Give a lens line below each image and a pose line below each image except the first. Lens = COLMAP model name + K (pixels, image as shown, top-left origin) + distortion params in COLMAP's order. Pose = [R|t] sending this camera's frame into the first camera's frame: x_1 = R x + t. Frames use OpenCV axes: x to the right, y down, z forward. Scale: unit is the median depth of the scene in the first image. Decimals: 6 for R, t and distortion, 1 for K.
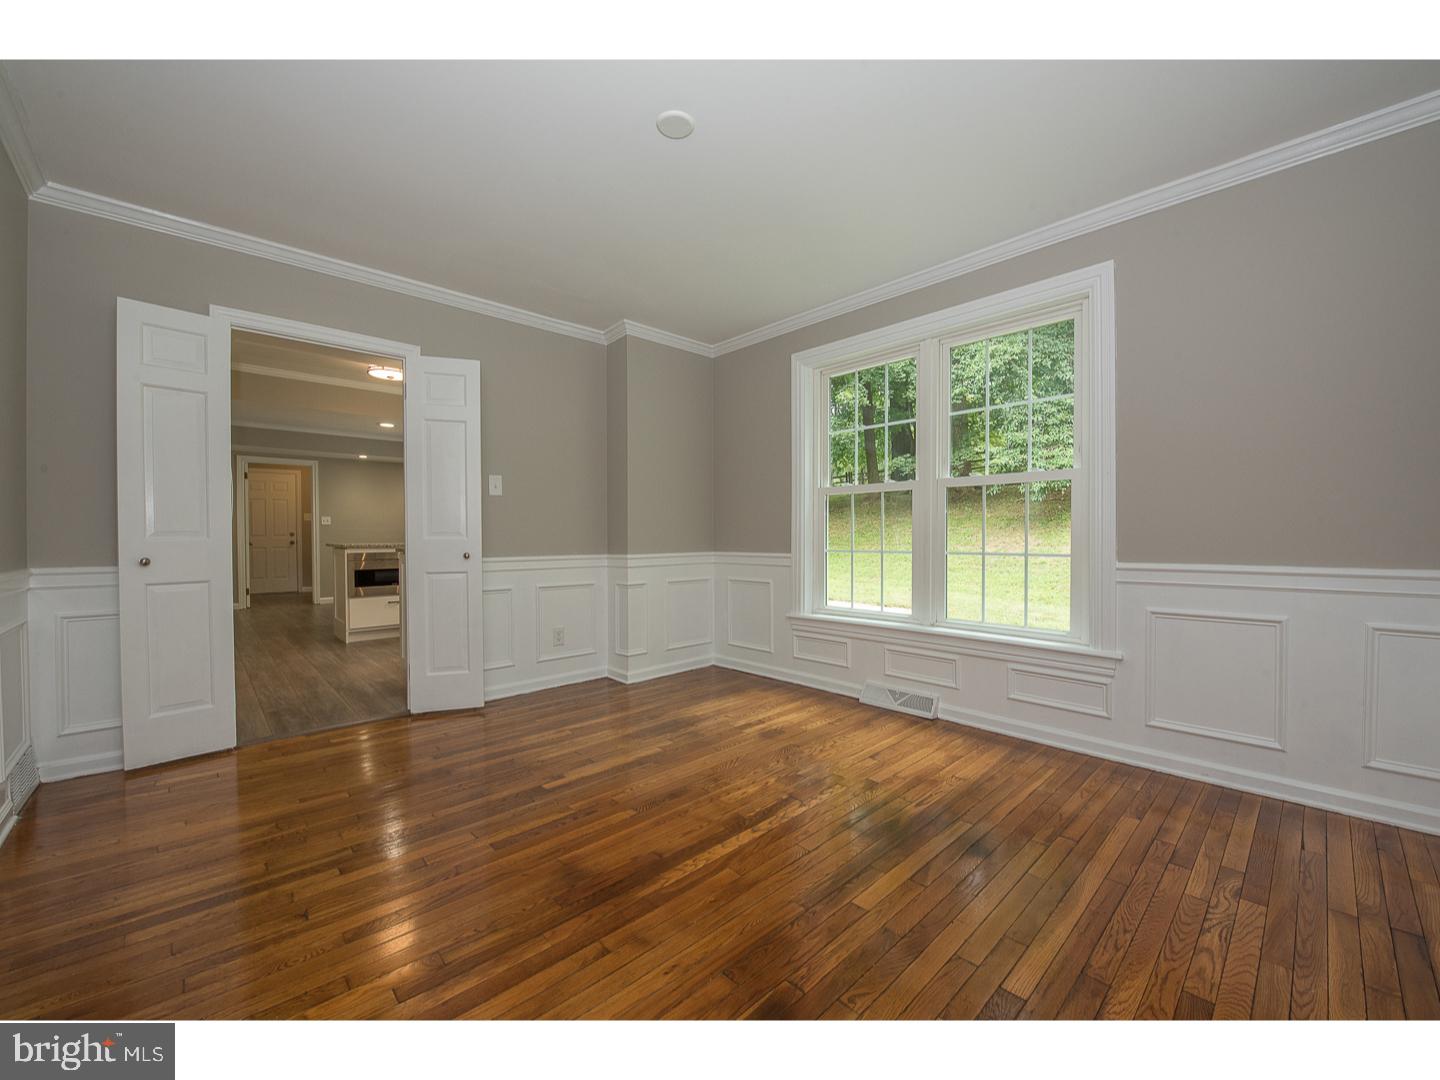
lens RADIAL K [[567.5, 0, 722.2], [0, 567.5, 541.9], [0, 0, 1]] dist [-0.000456, -0.000077]
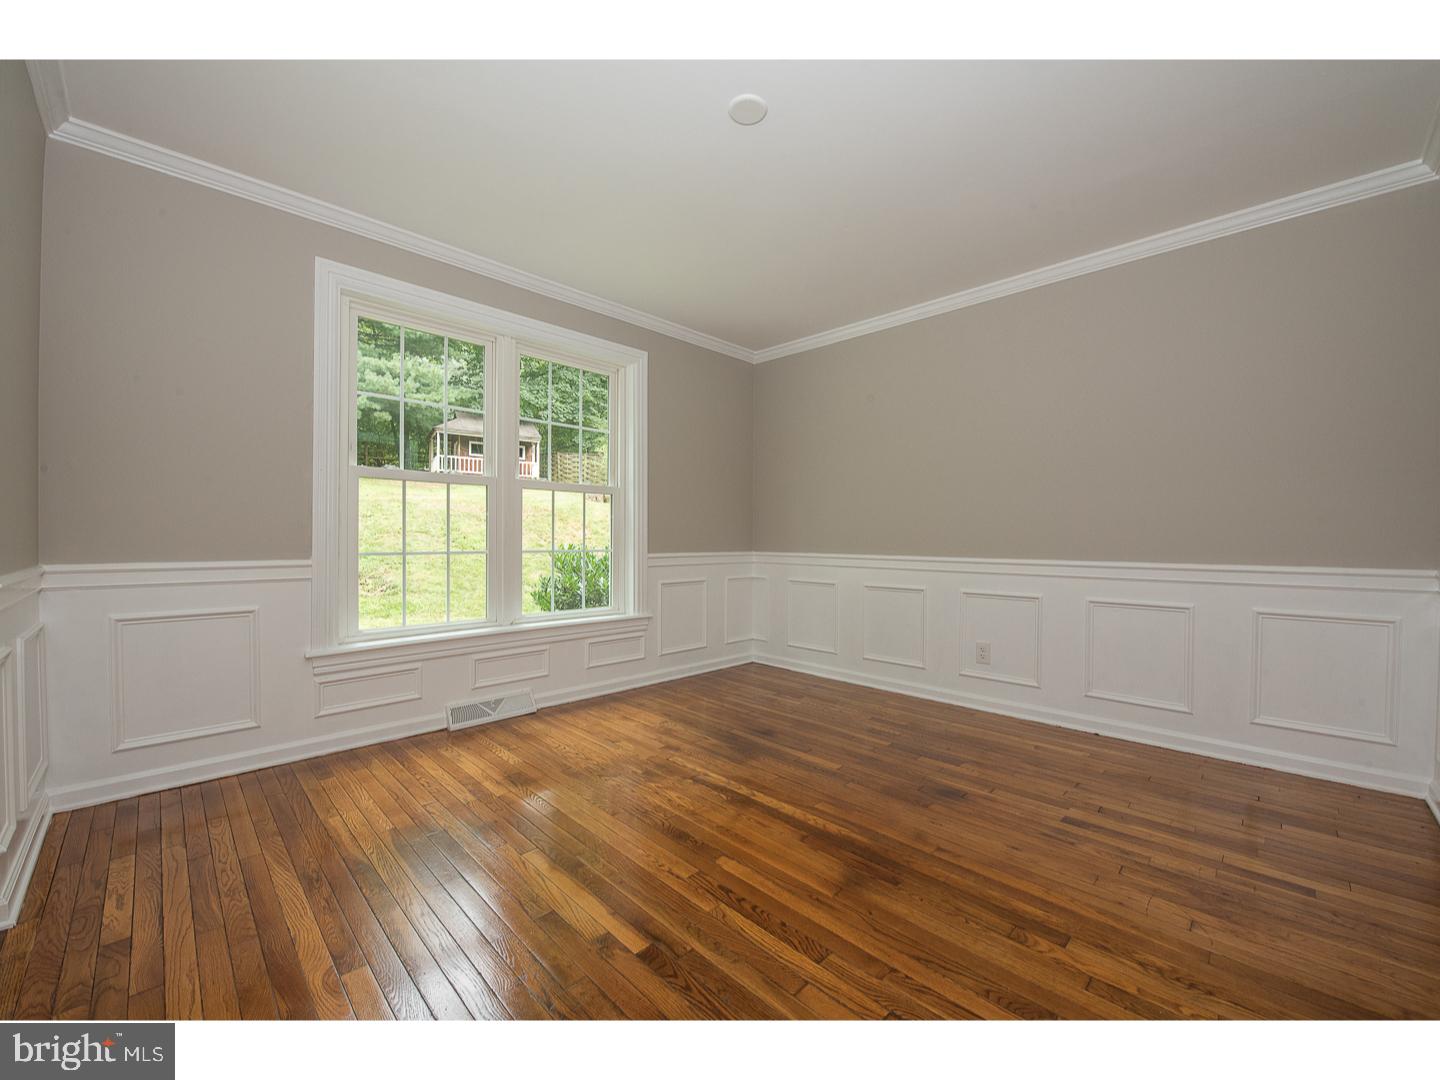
lens RADIAL K [[567.5, 0, 722.2], [0, 567.5, 541.9], [0, 0, 1]] dist [-0.000456, -0.000077]
pose [[-0.028656, -0.001187, 0.999589, -0.866137], [0.002057, 0.999997, 0.001247, 0.002078], [-0.999587, 0.002092, -0.028653, 0.884112]]
